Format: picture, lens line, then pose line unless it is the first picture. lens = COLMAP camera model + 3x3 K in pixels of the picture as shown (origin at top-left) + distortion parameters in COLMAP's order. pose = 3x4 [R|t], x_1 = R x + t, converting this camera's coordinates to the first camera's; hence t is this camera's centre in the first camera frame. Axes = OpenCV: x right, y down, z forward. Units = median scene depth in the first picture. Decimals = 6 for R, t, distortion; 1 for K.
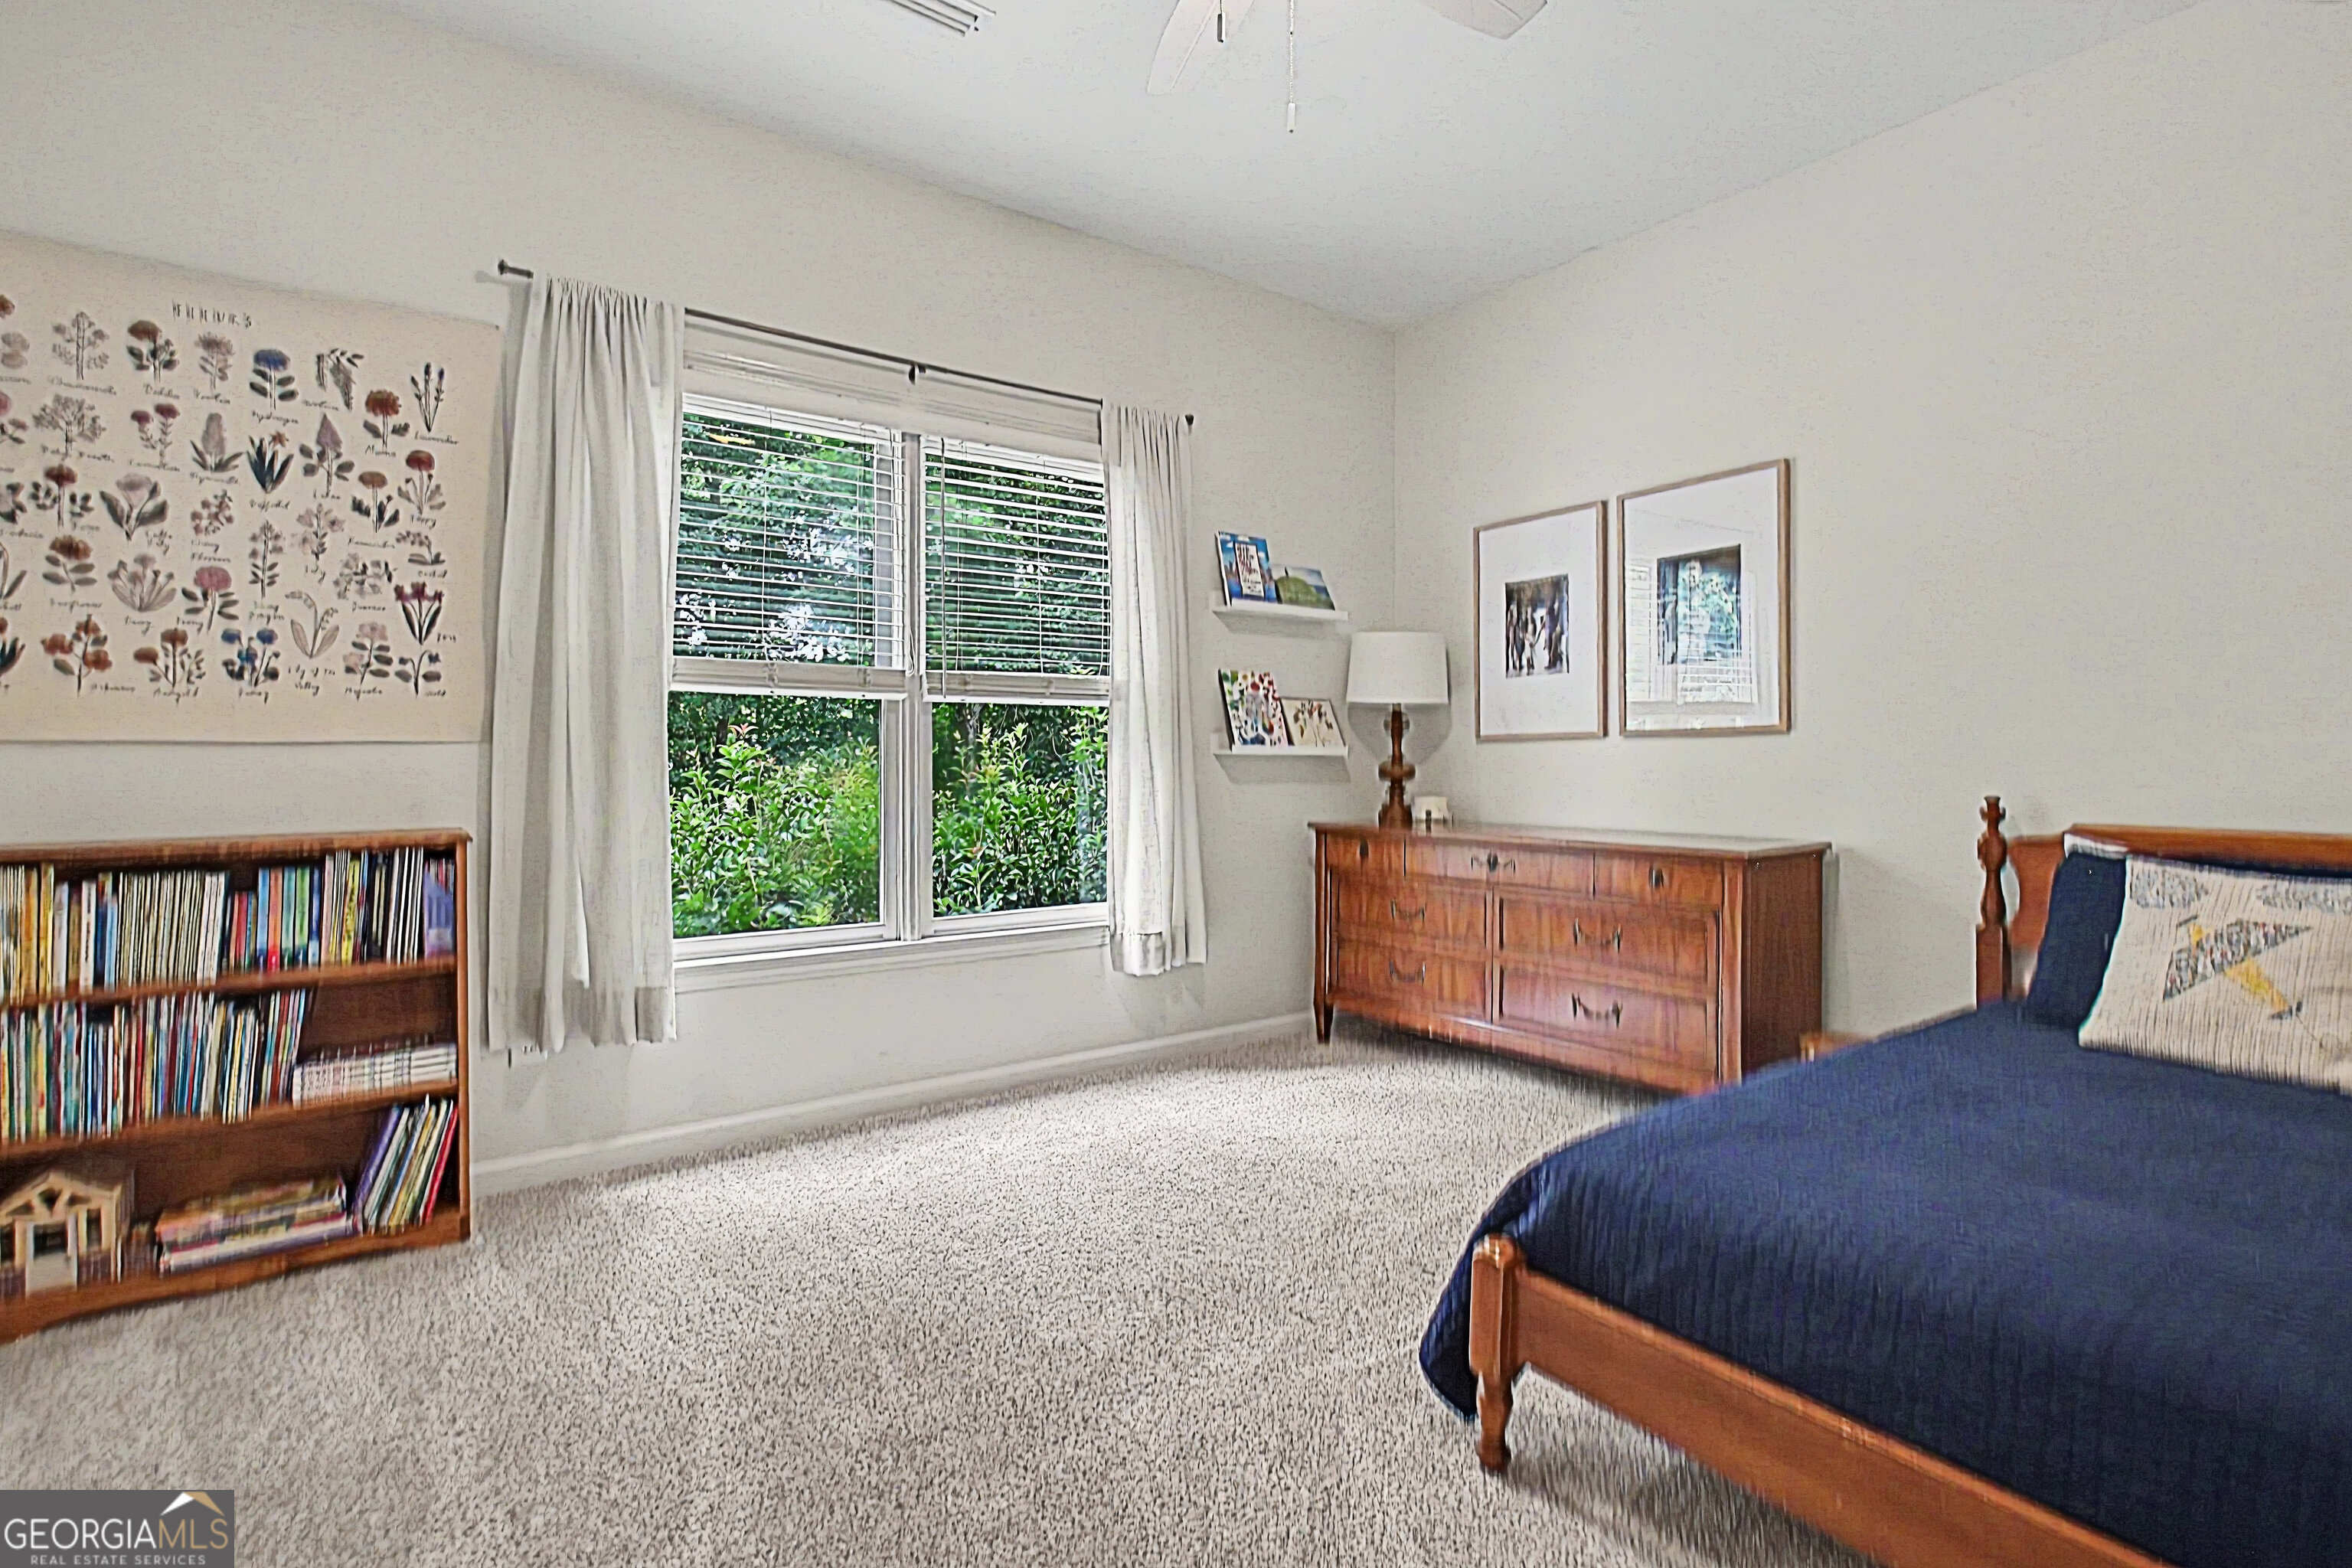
lens RADIAL K [[1089.7, 0, 1166.1], [0, 1089.7, 756.1], [0, 0, 1]] dist [0.002730, 0.000364]
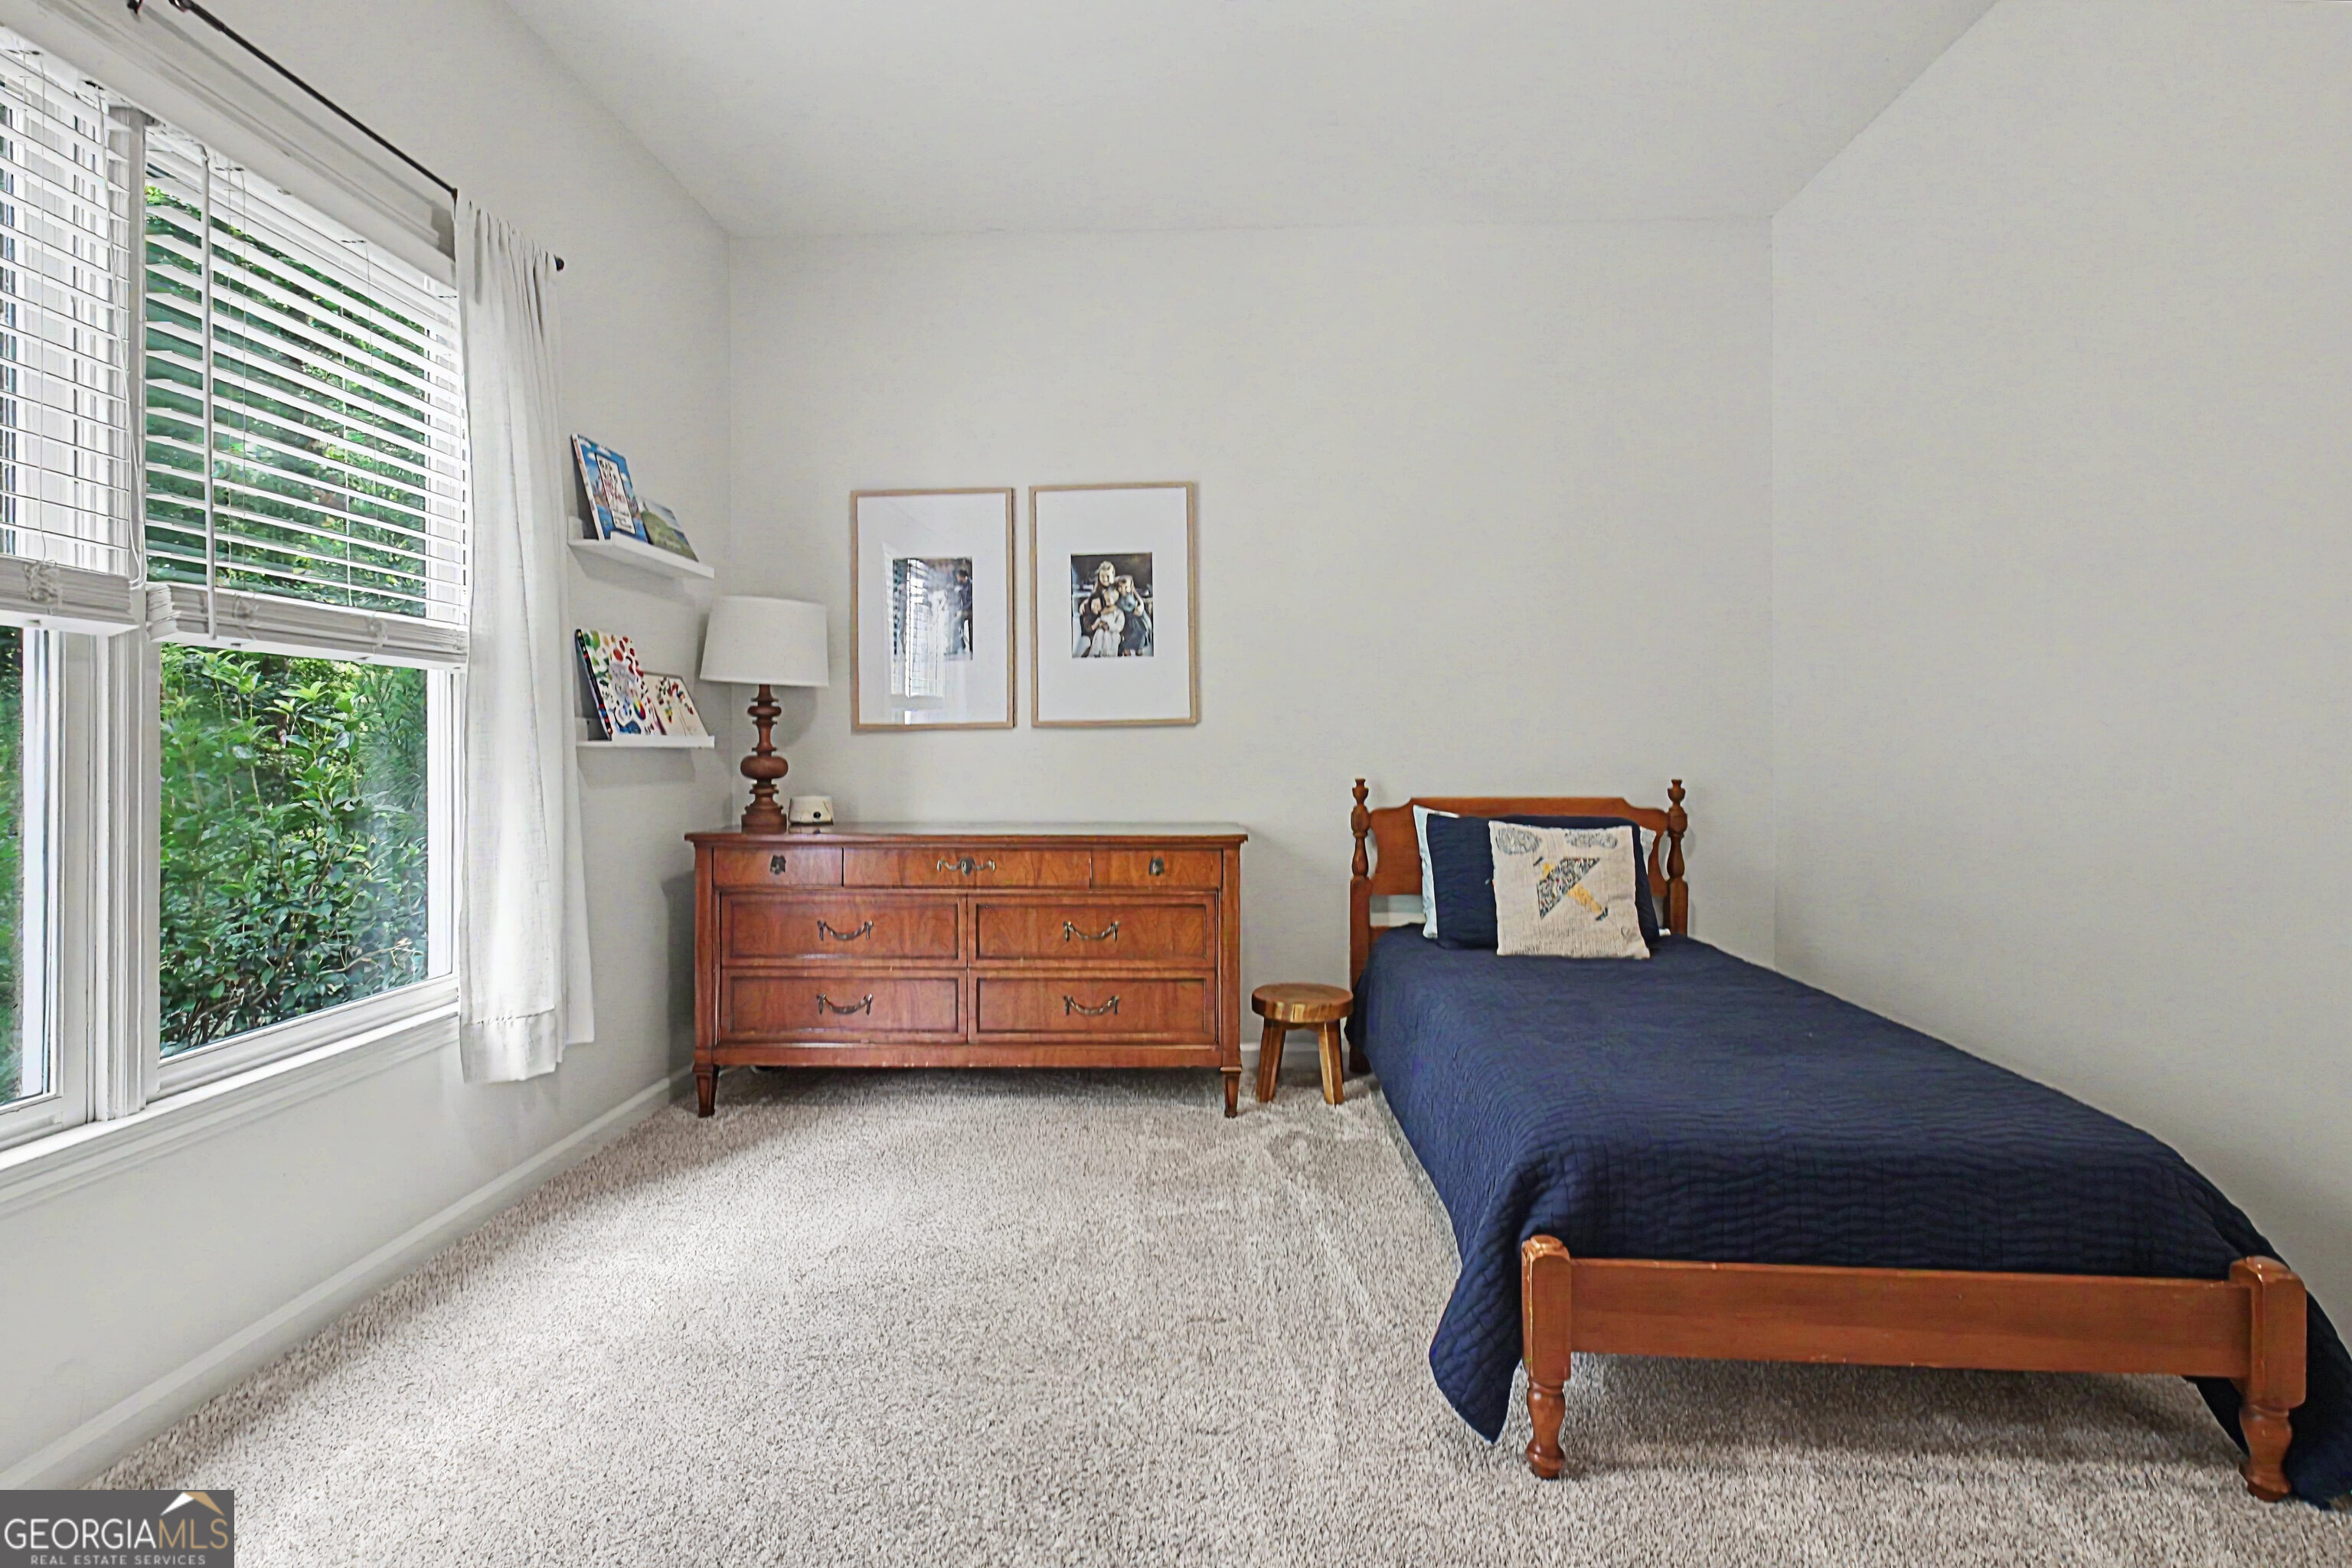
lens RADIAL K [[1117.6, 0, 1144.3], [0, 1117.6, 733.9], [0, 0, 1]] dist [-0.000664, 0.001307]
pose [[0.631199, 0.004169, 0.775610, -0.434127], [0.003152, 0.999964, -0.007939, -0.004989], [-0.775615, 0.007456, 0.631162, 0.386839]]
